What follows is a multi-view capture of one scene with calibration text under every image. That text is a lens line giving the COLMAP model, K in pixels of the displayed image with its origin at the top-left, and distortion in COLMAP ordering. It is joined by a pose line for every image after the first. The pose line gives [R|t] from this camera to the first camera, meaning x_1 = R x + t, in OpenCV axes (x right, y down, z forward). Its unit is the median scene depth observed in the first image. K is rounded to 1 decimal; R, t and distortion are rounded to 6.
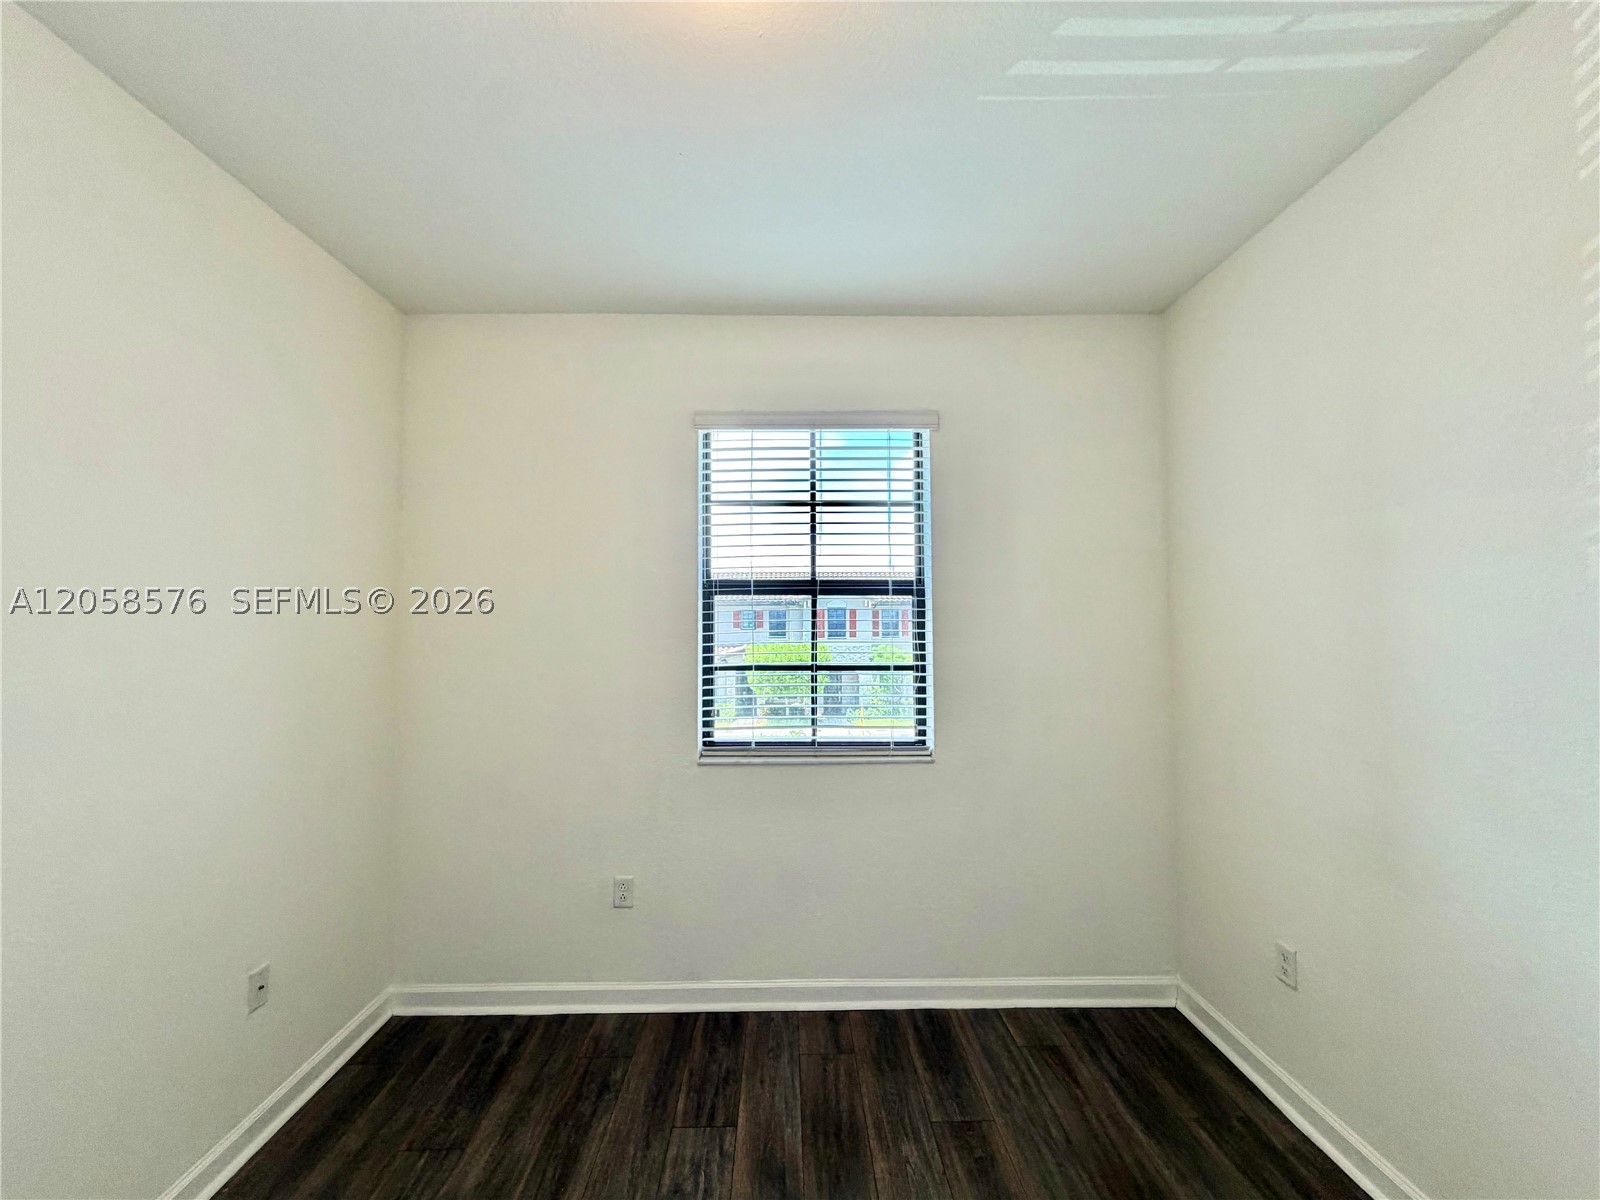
lens RADIAL K [[636.5, 0, 787.2], [0, 636.5, 596.0], [0, 0, 1]] dist [-0.000635, -0.000029]
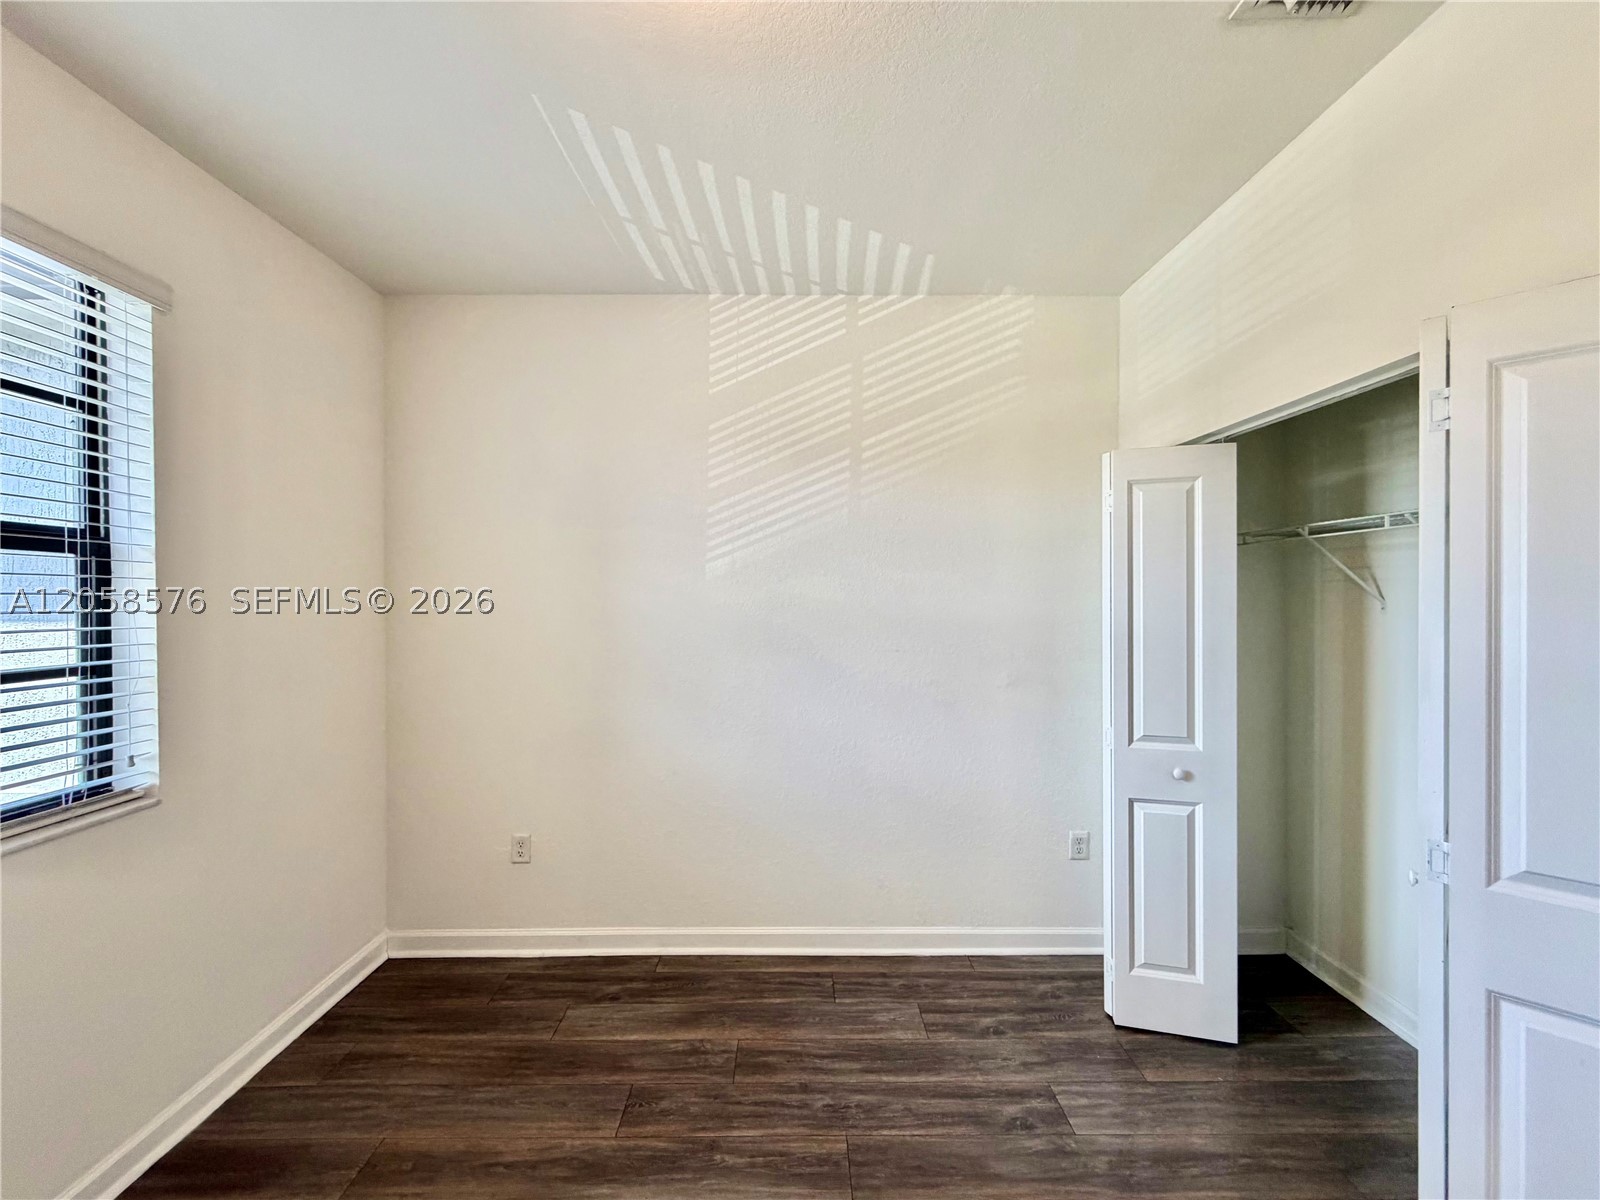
lens RADIAL K [[636.5, 0, 814.3], [0, 636.5, 596.7], [0, 0, 1]] dist [-0.000635, -0.000029]
pose [[-0.013210, 0.000473, 0.999913, -0.529665], [-0.043864, 0.999037, -0.001052, 0.011998], [-0.998950, -0.043875, -0.013177, 0.371626]]
